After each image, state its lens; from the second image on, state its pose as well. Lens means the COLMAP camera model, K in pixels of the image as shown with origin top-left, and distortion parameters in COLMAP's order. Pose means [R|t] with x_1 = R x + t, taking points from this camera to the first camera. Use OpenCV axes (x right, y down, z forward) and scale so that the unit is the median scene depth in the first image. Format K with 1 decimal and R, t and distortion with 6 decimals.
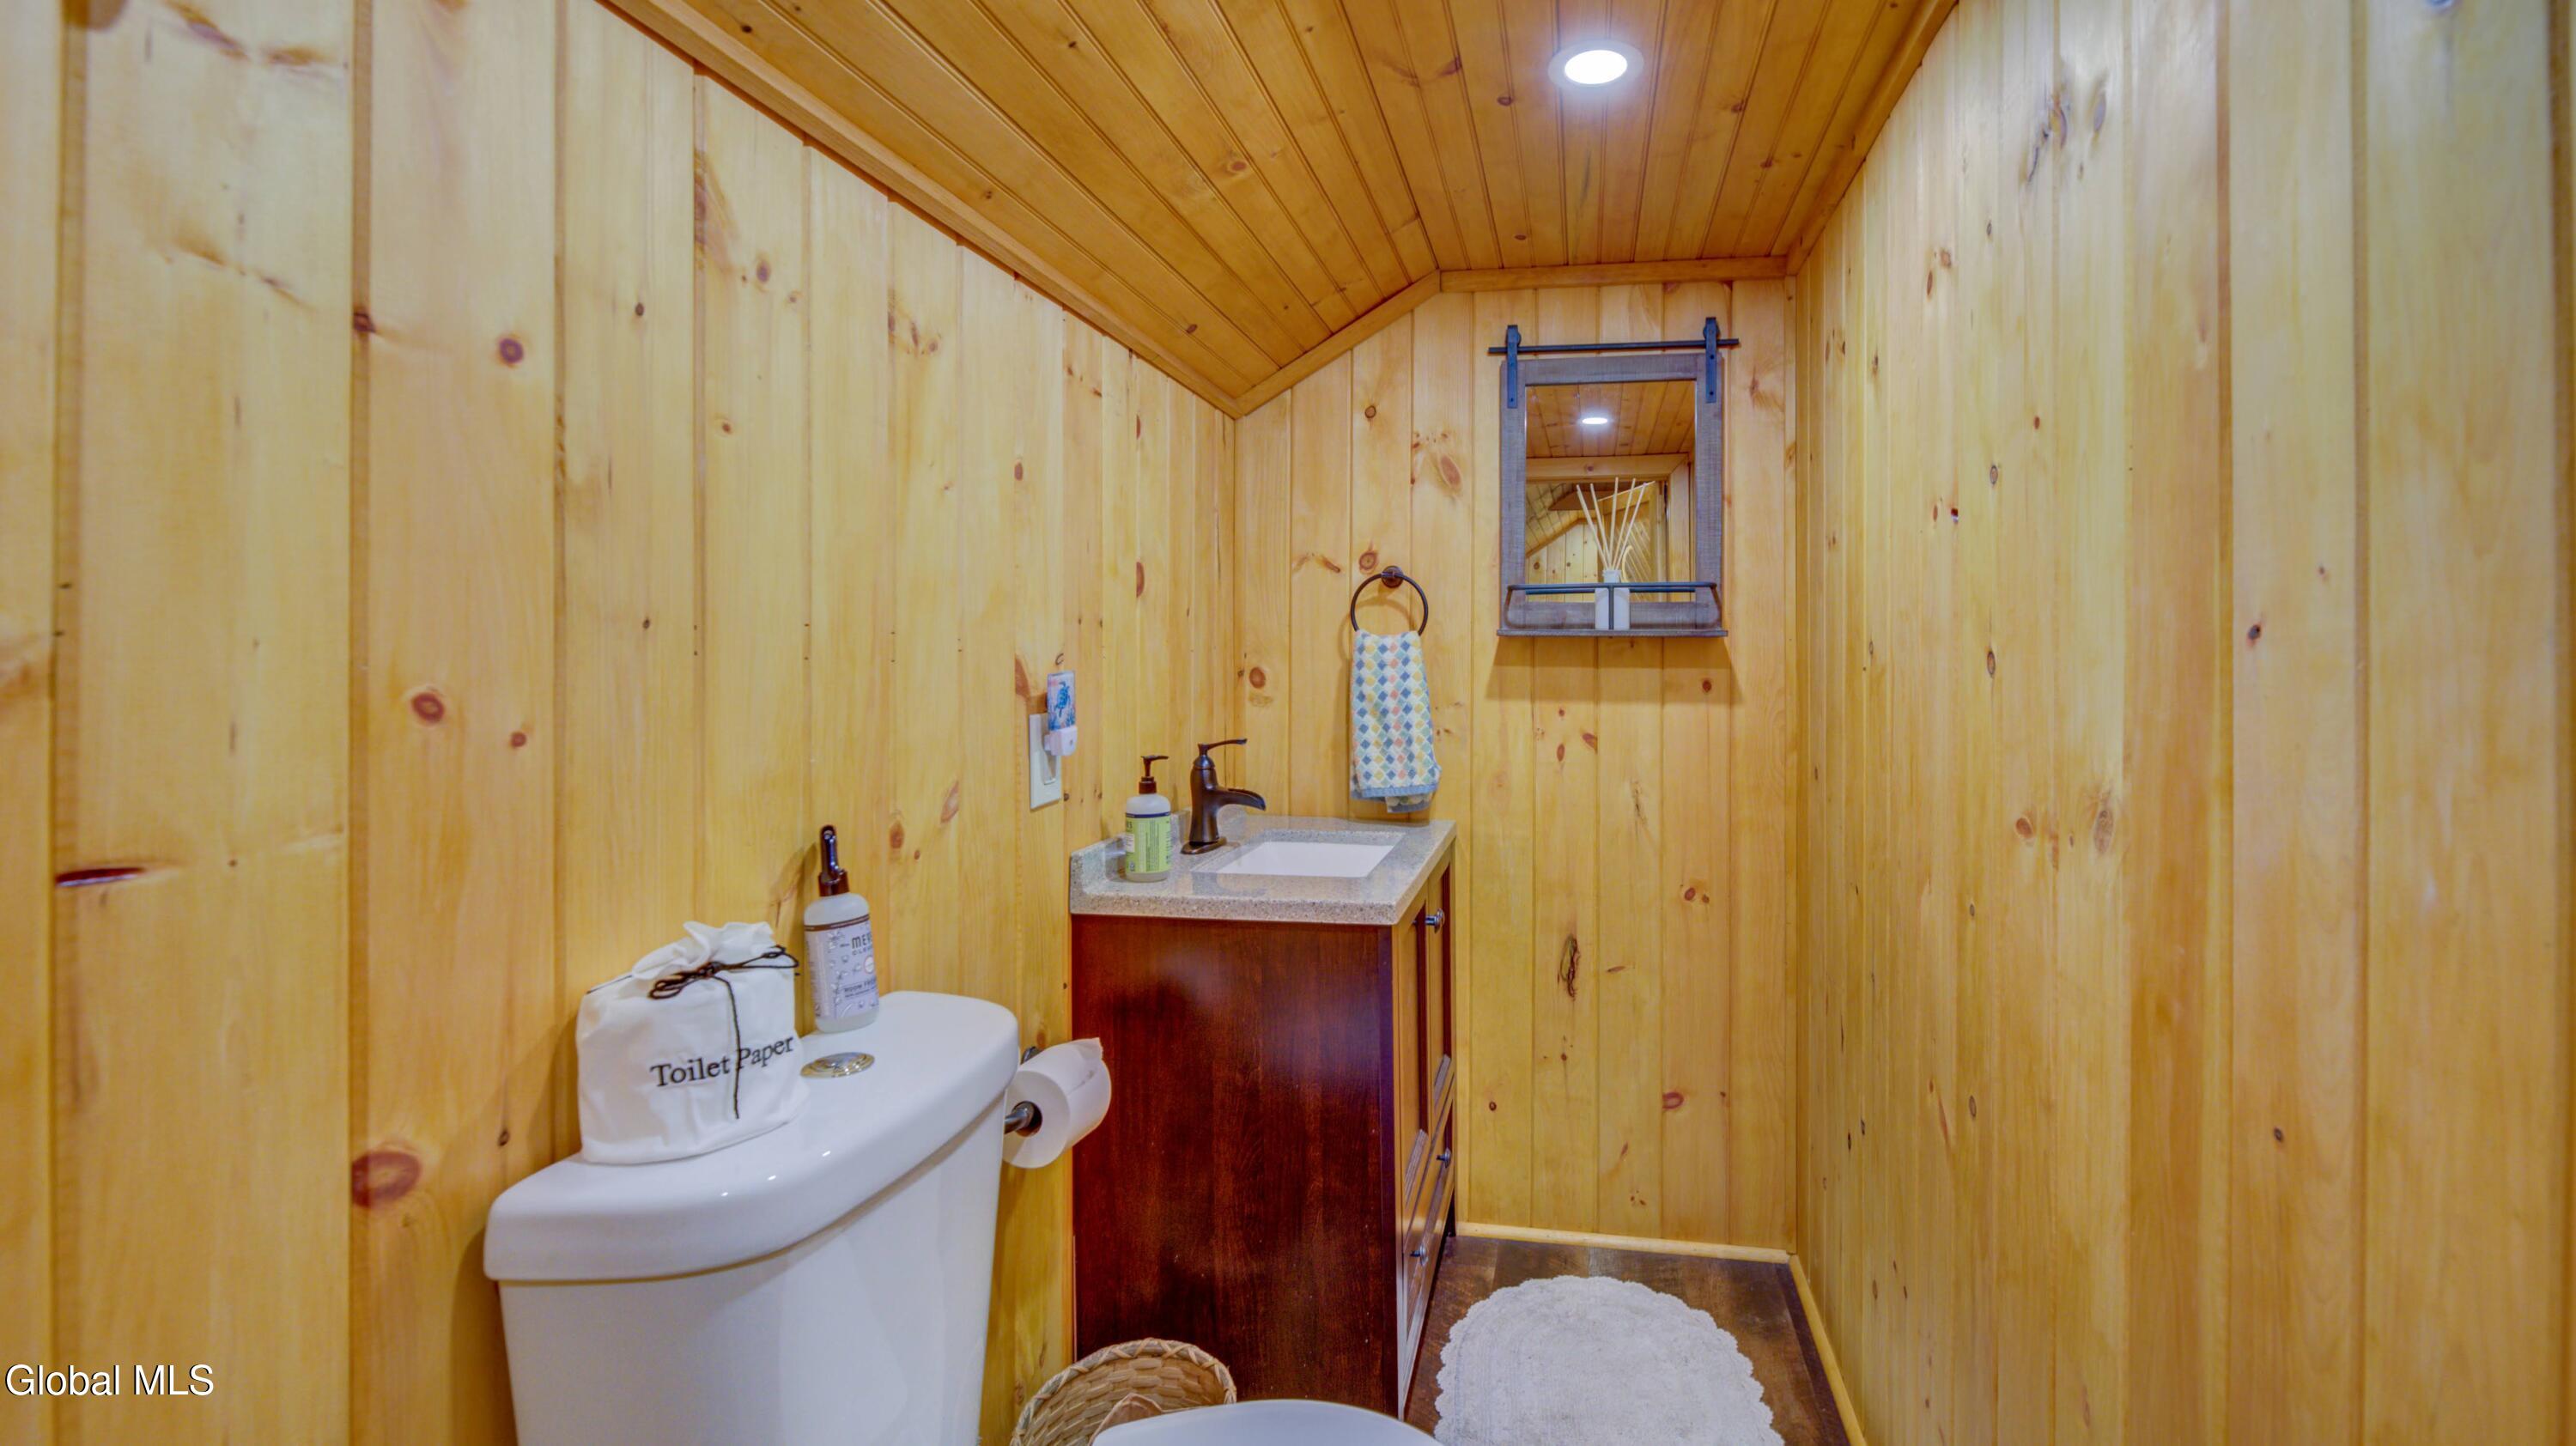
lens RADIAL K [[1064.9, 0, 1405.8], [0, 1064.9, 634.9], [0, 0, 1]] dist [-0.001787, -0.002917]
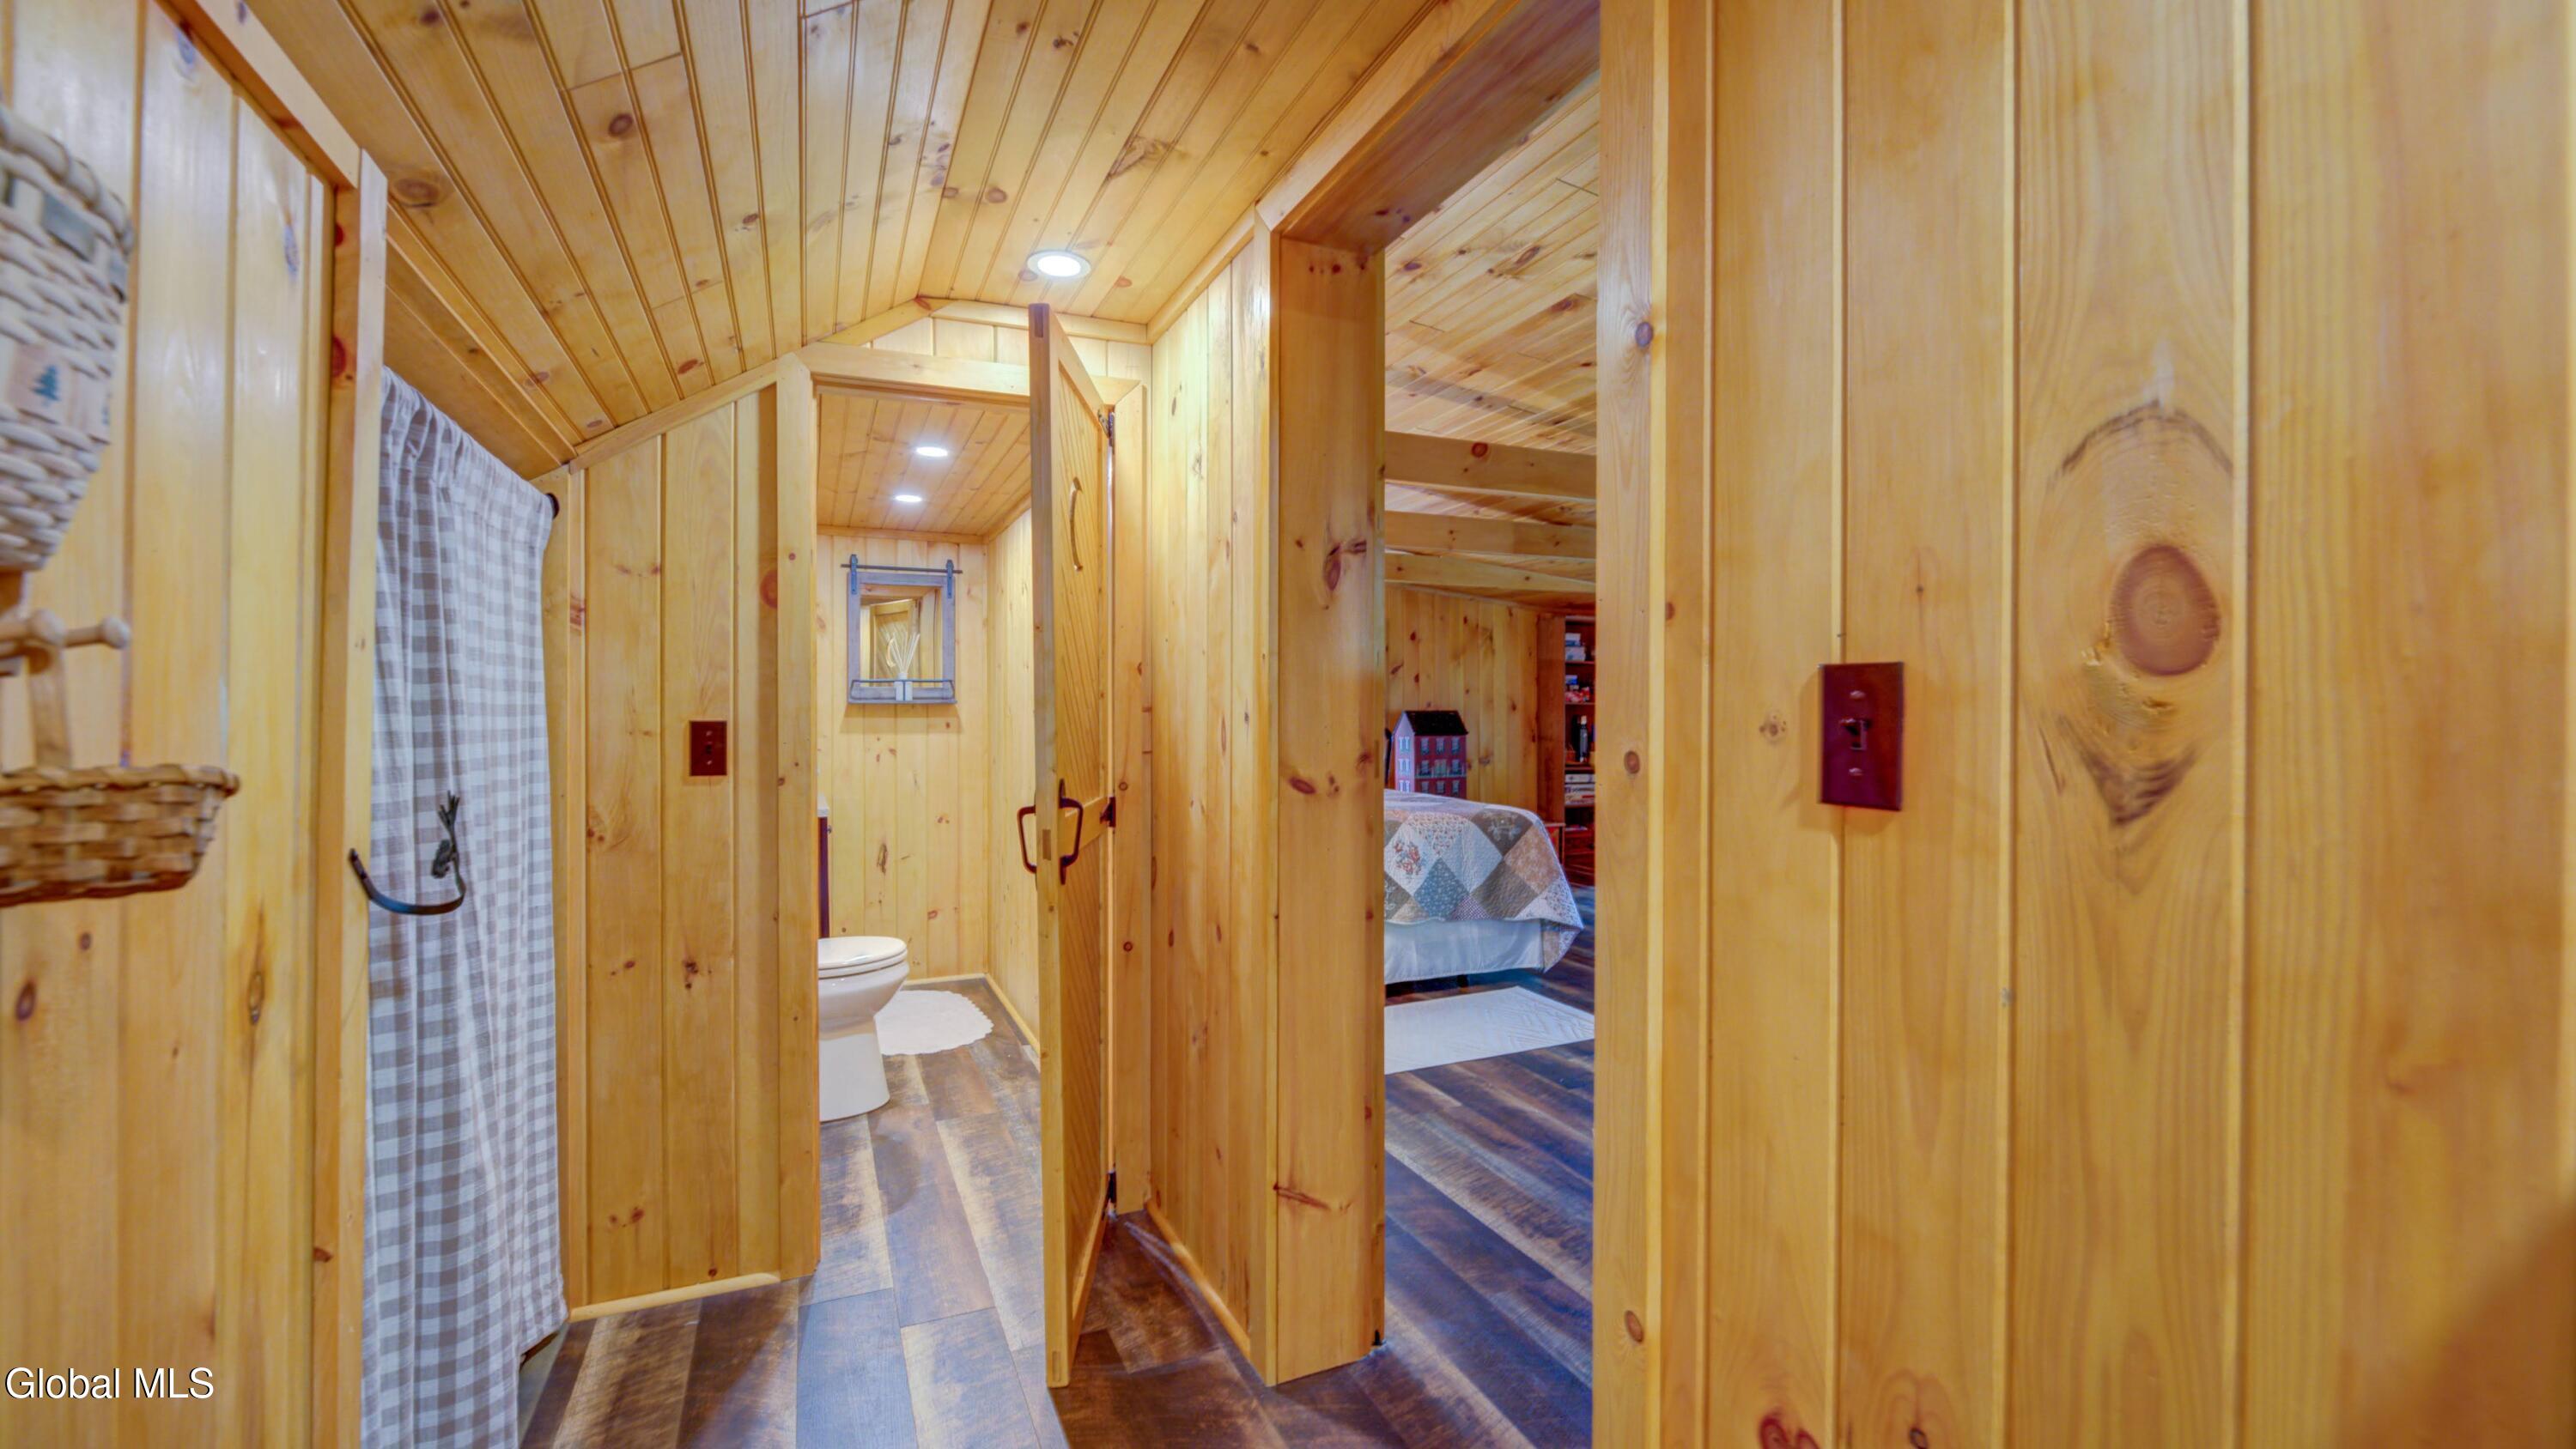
lens RADIAL K [[1064.7, 0, 1295.7], [0, 1064.7, 713.0], [0, 0, 1]] dist [-0.001787, -0.002917]
pose [[0.831253, -0.002894, 0.555887, -0.346085], [0.001177, 0.999993, 0.003446, 0.014678], [-0.555893, -0.002210, 0.831251, -1.239736]]
